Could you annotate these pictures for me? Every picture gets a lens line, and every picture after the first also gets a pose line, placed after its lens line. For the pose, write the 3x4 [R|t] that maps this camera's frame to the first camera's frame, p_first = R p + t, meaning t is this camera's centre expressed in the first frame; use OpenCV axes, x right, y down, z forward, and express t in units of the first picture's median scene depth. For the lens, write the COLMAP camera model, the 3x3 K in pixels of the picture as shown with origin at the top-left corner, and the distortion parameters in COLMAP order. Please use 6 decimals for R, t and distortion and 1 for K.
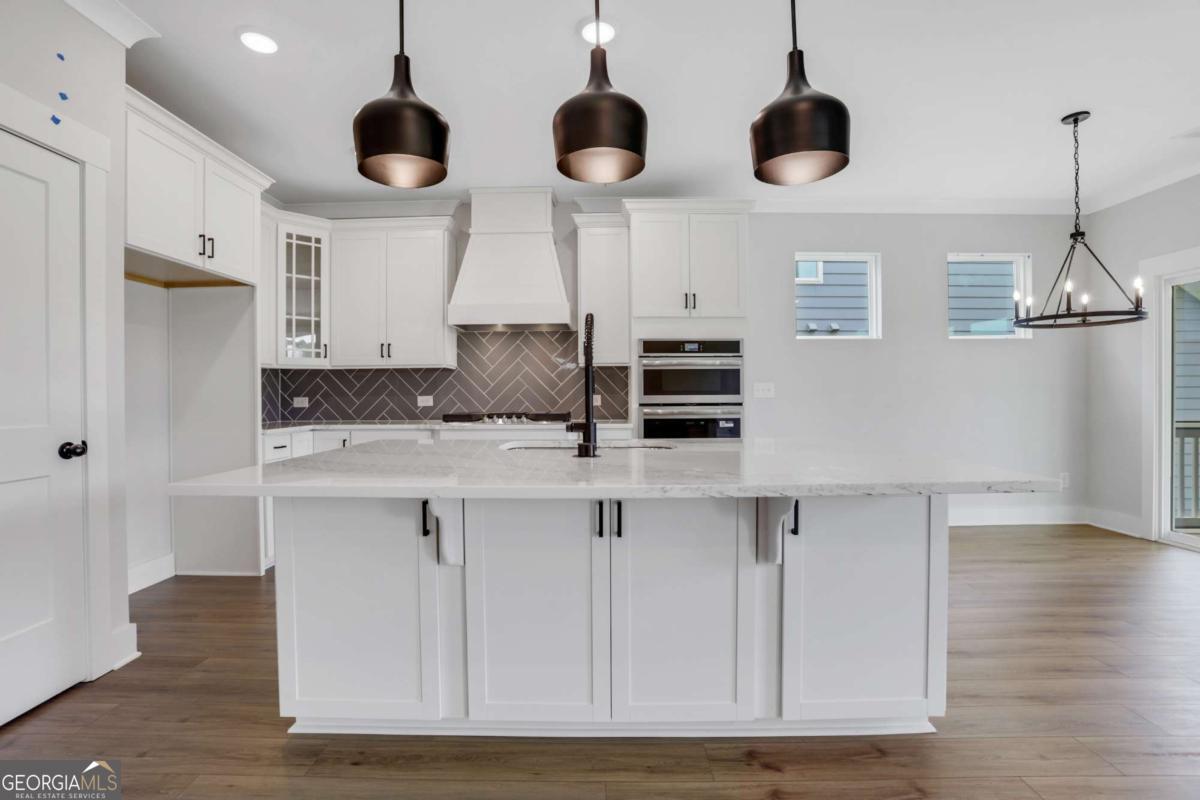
lens RADIAL K [[572.9, 0, 603.7], [0, 572.9, 392.3], [0, 0, 1]] dist [-0.049520, 0.017579]
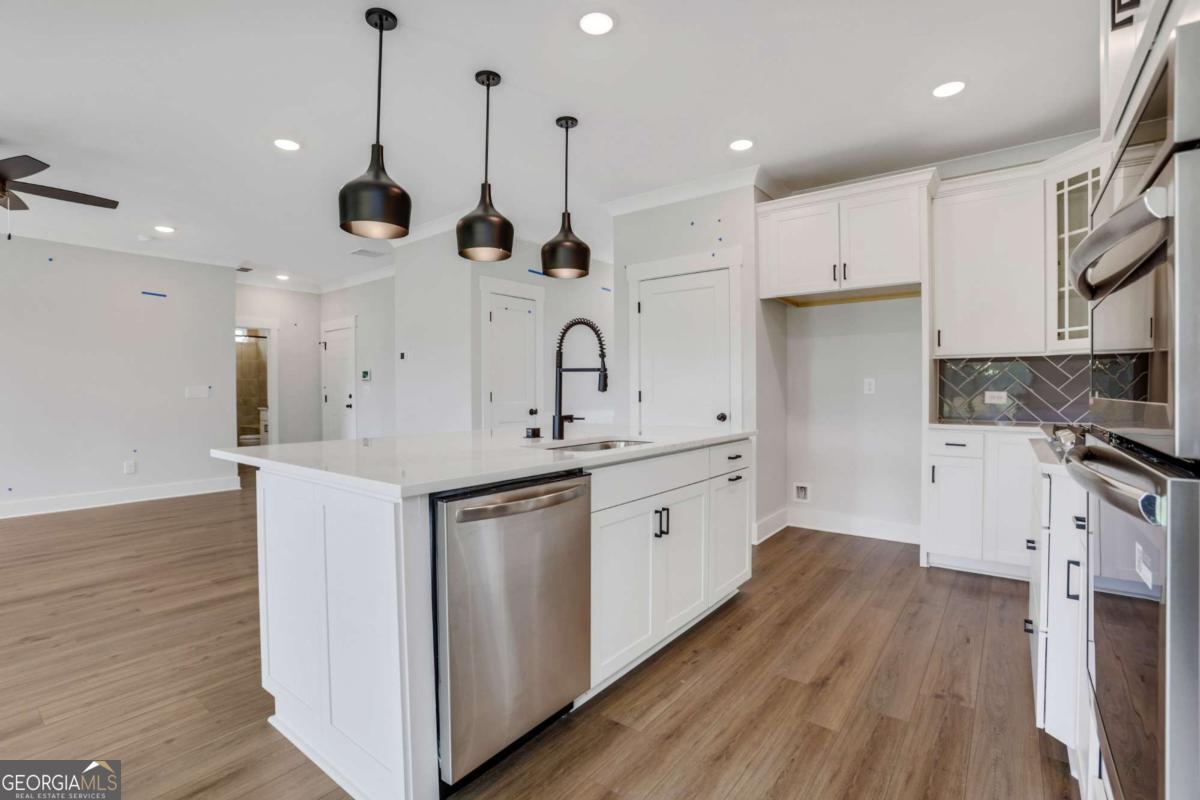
lens RADIAL K [[572.9, 0, 603.7], [0, 572.9, 392.3], [0, 0, 1]] dist [-0.049520, 0.017579]
pose [[-0.622968, 0.032887, -0.781555, 0.508909], [0.020640, 0.999459, 0.025604, -0.025717], [0.781975, -0.000181, -0.623310, 1.105112]]
